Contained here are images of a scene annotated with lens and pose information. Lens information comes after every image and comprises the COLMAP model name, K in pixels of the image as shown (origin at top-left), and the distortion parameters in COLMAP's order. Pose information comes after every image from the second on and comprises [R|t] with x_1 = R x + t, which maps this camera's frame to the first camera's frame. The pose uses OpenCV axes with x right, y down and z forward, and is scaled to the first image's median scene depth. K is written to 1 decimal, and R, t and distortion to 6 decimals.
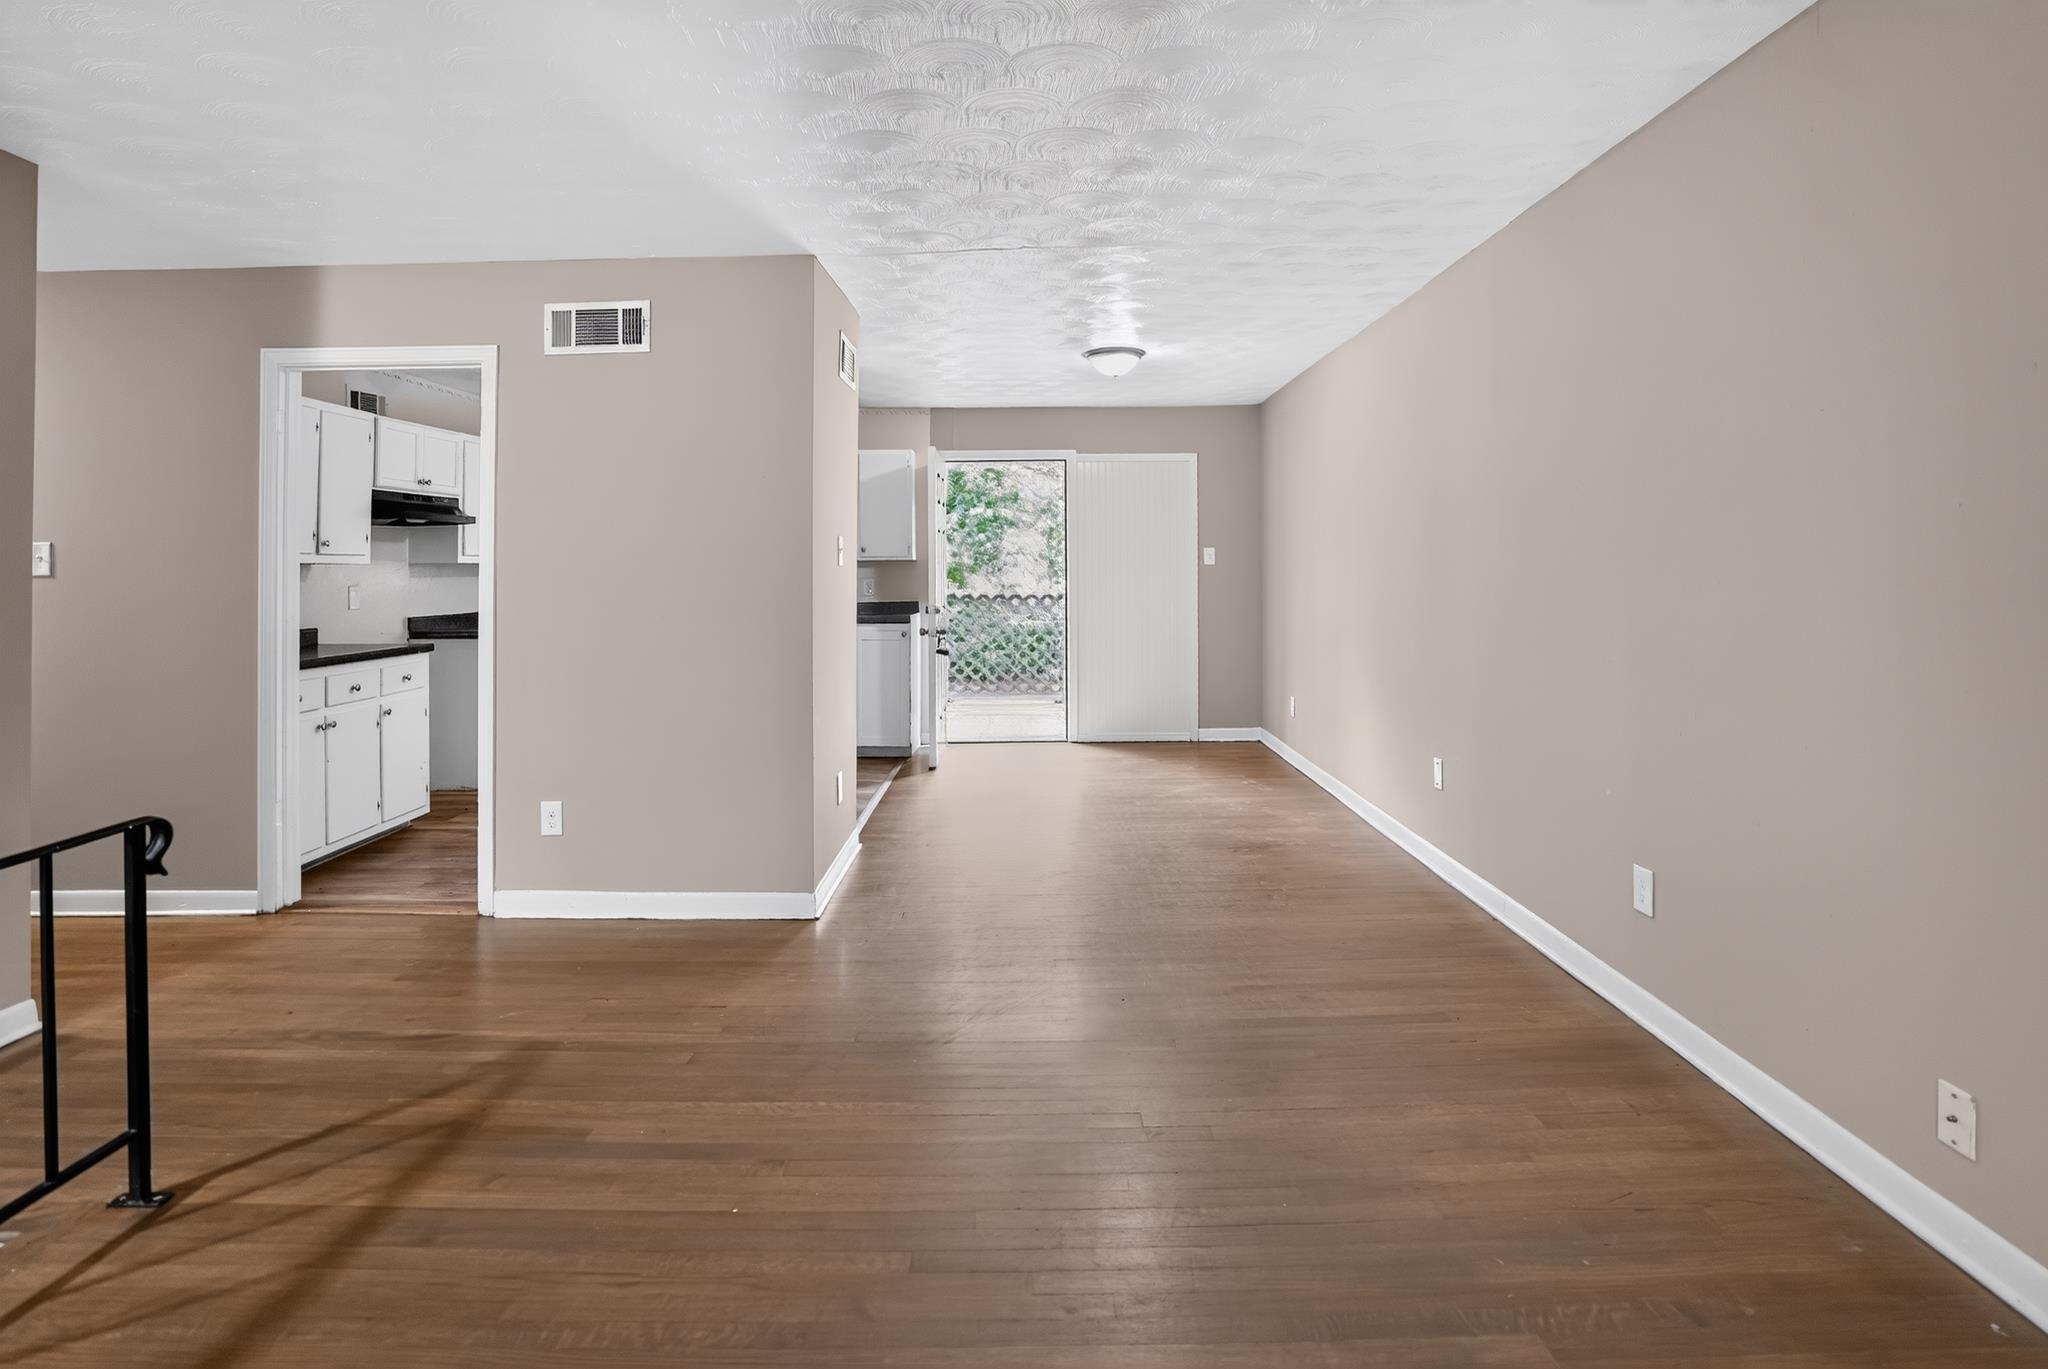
lens RADIAL K [[964.3, 0, 1002.9], [0, 964.3, 631.2], [0, 0, 1]] dist [-0.050554, 0.017751]
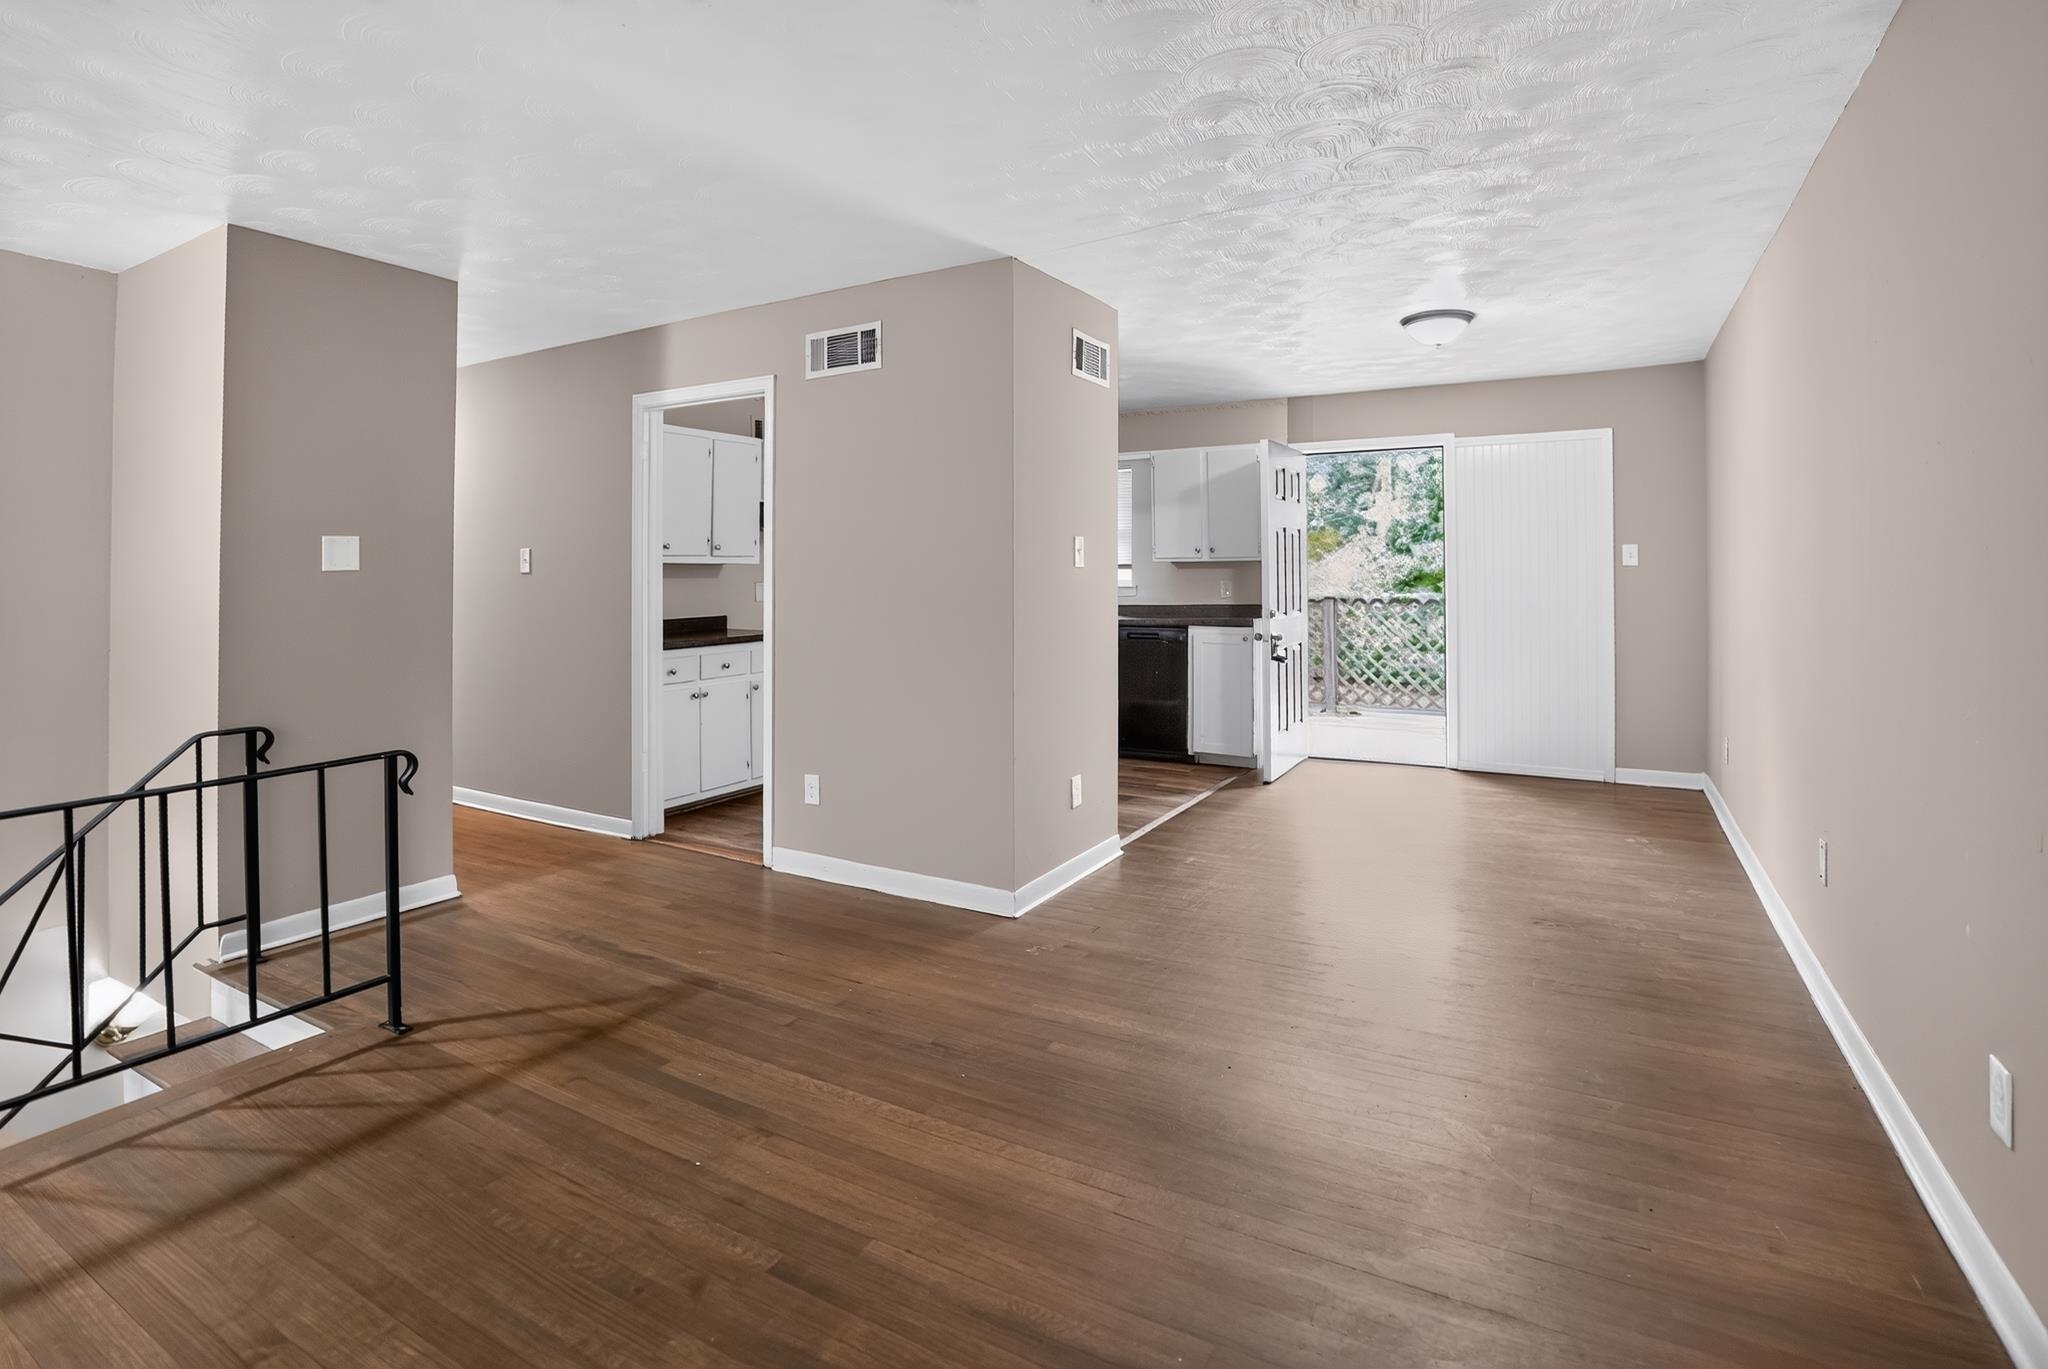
lens RADIAL K [[964.3, 0, 1002.9], [0, 964.3, 631.2], [0, 0, 1]] dist [-0.050554, 0.017751]
pose [[0.872809, 0.032922, -0.486949, 0.289397], [-0.032850, 0.999423, 0.008690, -0.009069], [0.486954, 0.008412, 0.873387, 0.120097]]
